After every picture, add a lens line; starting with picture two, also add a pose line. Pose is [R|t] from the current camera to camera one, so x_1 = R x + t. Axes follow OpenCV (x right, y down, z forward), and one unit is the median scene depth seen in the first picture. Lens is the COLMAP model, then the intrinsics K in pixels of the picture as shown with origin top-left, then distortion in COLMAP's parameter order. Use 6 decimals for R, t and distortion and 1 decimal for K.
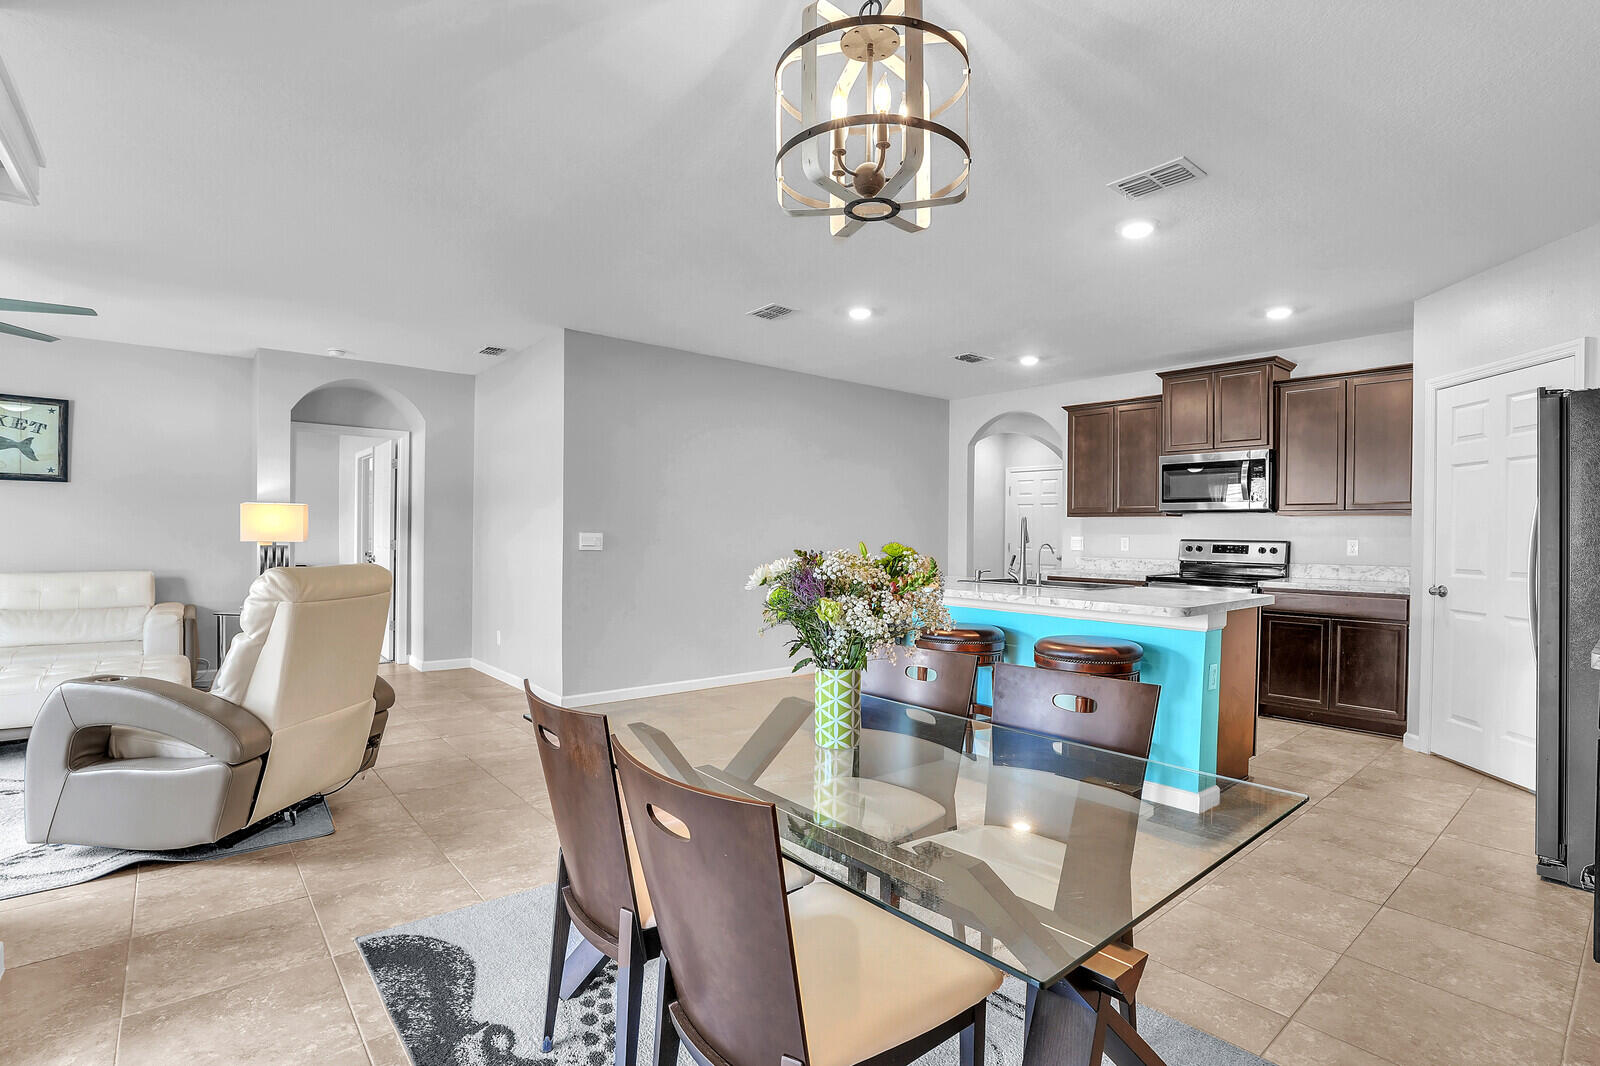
lens RADIAL K [[749.5, 0, 799.2], [0, 749.5, 537.1], [0, 0, 1]] dist [-0.083053, 0.035734]
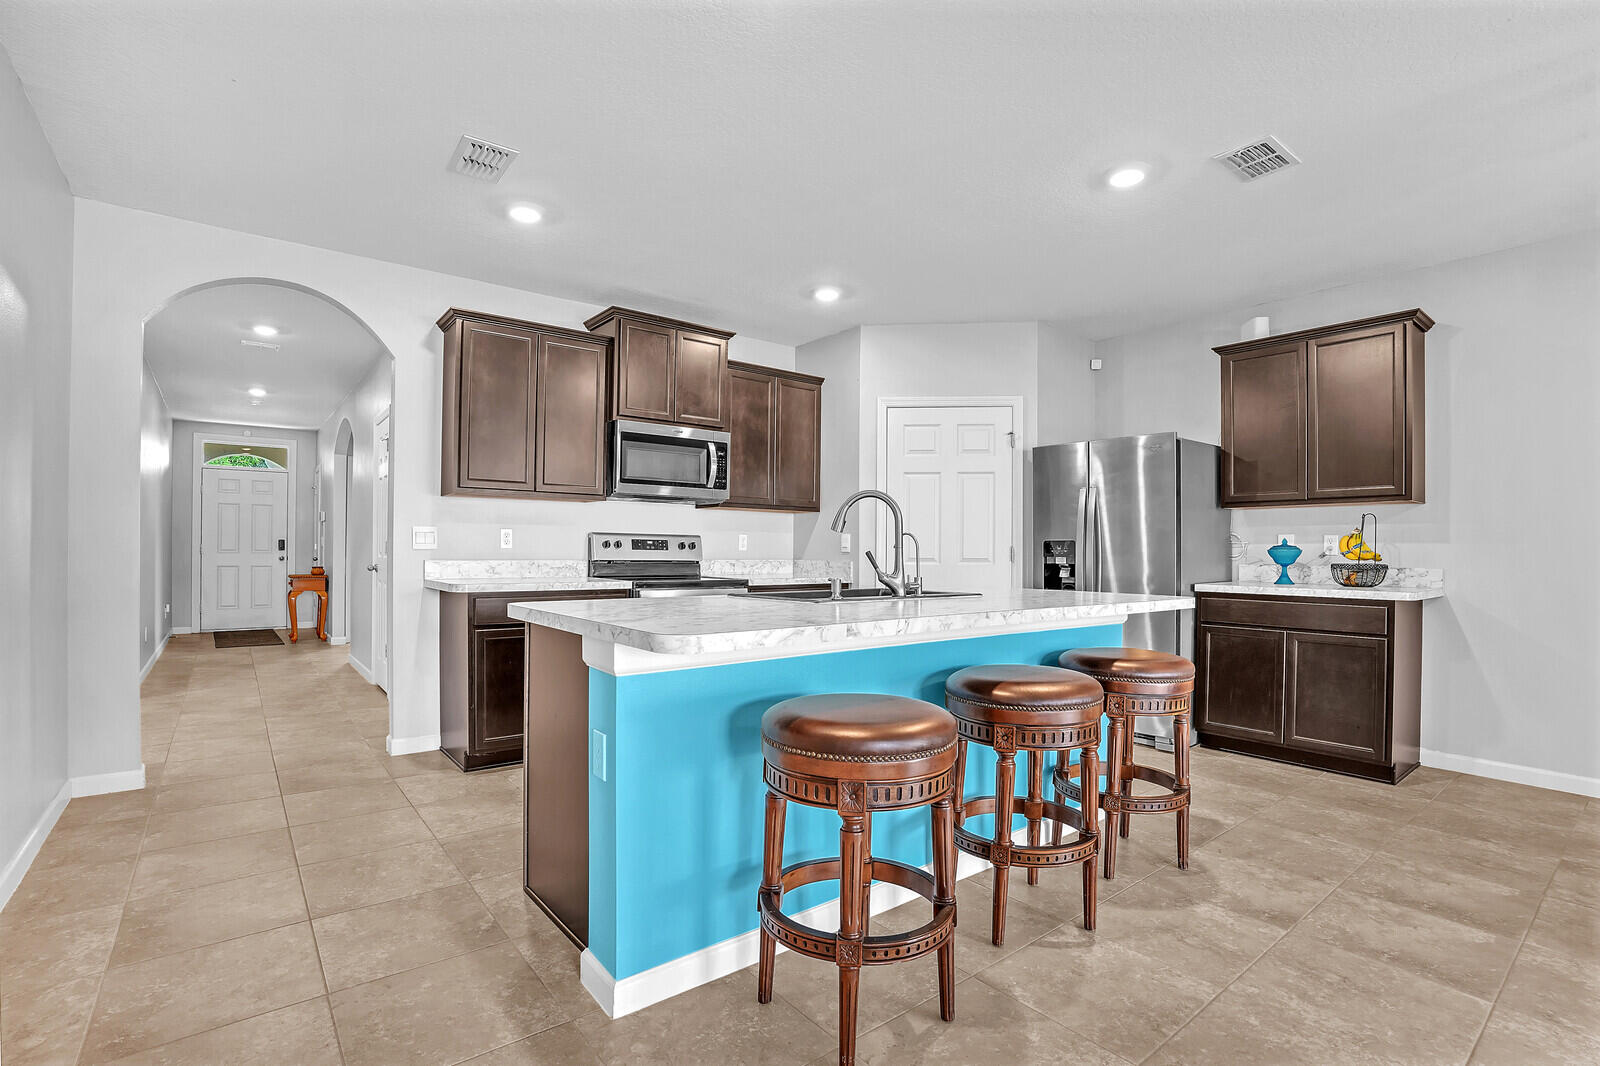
lens RADIAL K [[741.0, 0, 858.9], [0, 741.0, 530.2], [0, 0, 1]] dist [-0.001444, -0.000020]
pose [[-0.006579, 0.015114, 0.999864, -0.293115], [-0.006179, 0.999866, -0.015155, 0.012759], [-0.999959, -0.006278, -0.006485, 0.870918]]
